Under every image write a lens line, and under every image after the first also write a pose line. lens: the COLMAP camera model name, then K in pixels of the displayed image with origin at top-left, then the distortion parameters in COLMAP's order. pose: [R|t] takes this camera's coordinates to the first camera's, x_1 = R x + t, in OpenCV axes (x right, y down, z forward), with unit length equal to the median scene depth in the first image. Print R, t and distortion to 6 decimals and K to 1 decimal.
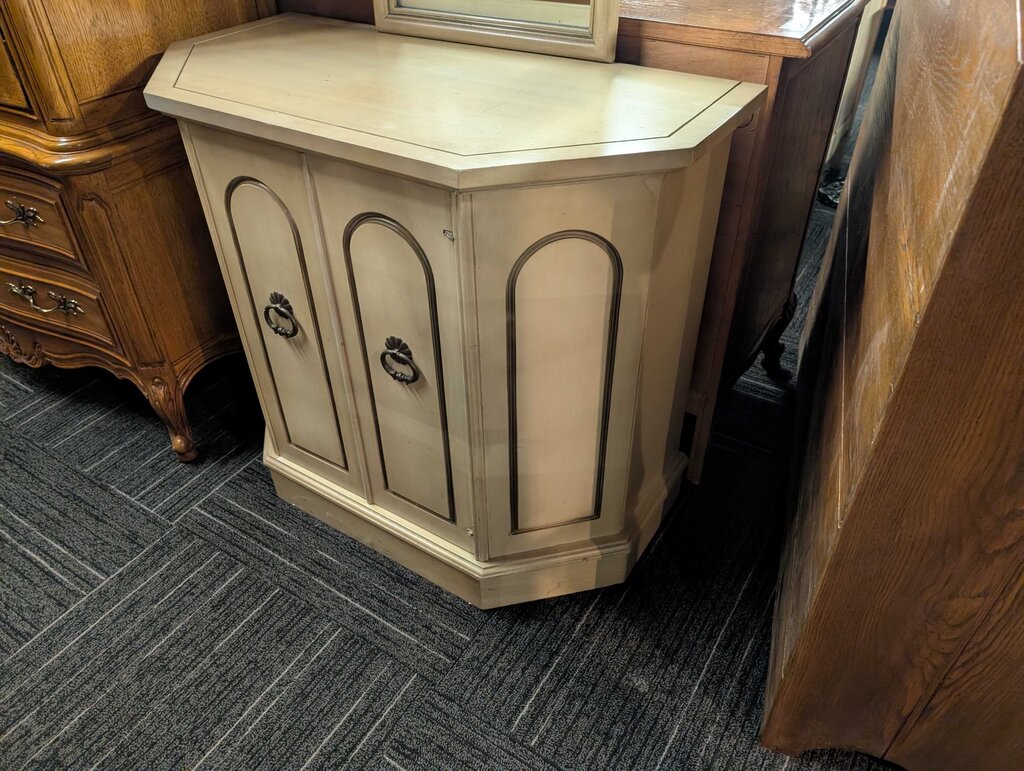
lens RADIAL K [[739.3, 0, 514.1], [0, 739.3, 386.2], [0, 0, 1]] dist [0.017080, -0.020372]
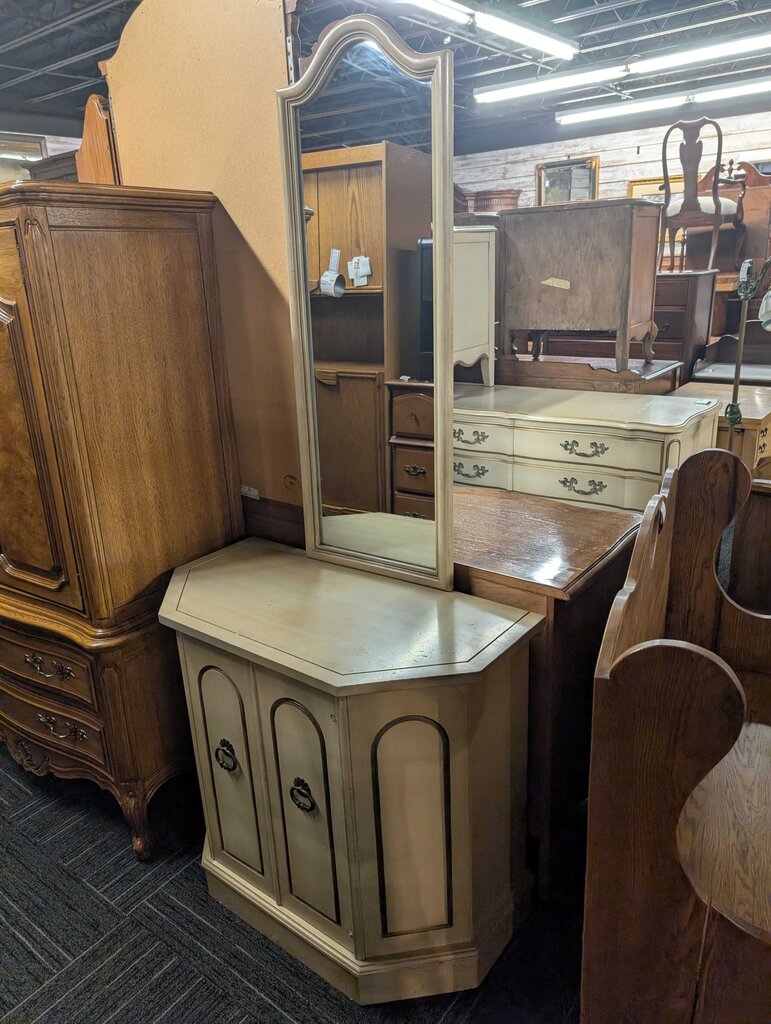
lens RADIAL K [[739.3, 0, 383.5], [0, 739.3, 506.8], [0, 0, 1]] dist [0.017080, -0.020372]
pose [[0.994860, -0.004889, -0.101144, 0.125796], [-0.029292, 0.942237, -0.333665, -0.071395], [0.096933, 0.334913, 0.937250, -0.441098]]
